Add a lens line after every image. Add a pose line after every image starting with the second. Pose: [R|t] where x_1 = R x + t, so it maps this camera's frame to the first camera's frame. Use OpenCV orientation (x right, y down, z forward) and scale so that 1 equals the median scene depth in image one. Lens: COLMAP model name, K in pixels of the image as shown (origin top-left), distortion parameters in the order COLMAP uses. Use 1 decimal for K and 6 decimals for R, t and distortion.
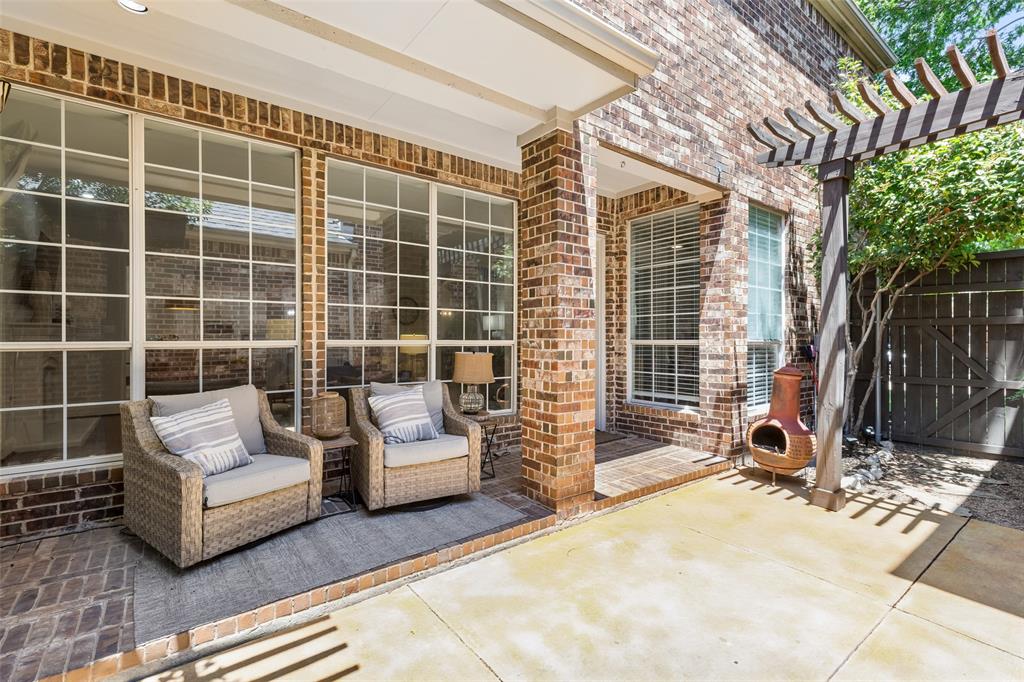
lens RADIAL K [[457.2, 0, 508.5], [0, 457.2, 339.1], [0, 0, 1]] dist [0.007087, -0.000802]
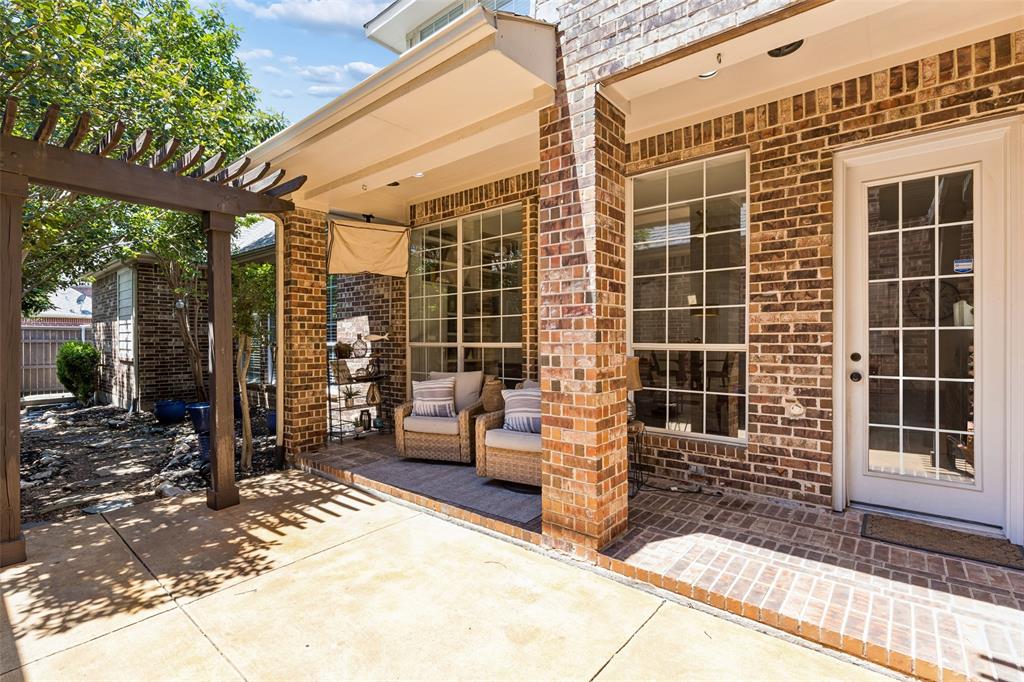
lens RADIAL K [[473.8, 0, 512.0], [0, 473.8, 341.0], [0, 0, 1]] dist [-0.003326, 0.000448]
pose [[0.227745, 0.001239, -0.973720, 0.973225], [-0.001139, 0.999999, 0.001006, -0.003174], [0.973720, 0.000880, 0.227746, 0.706586]]
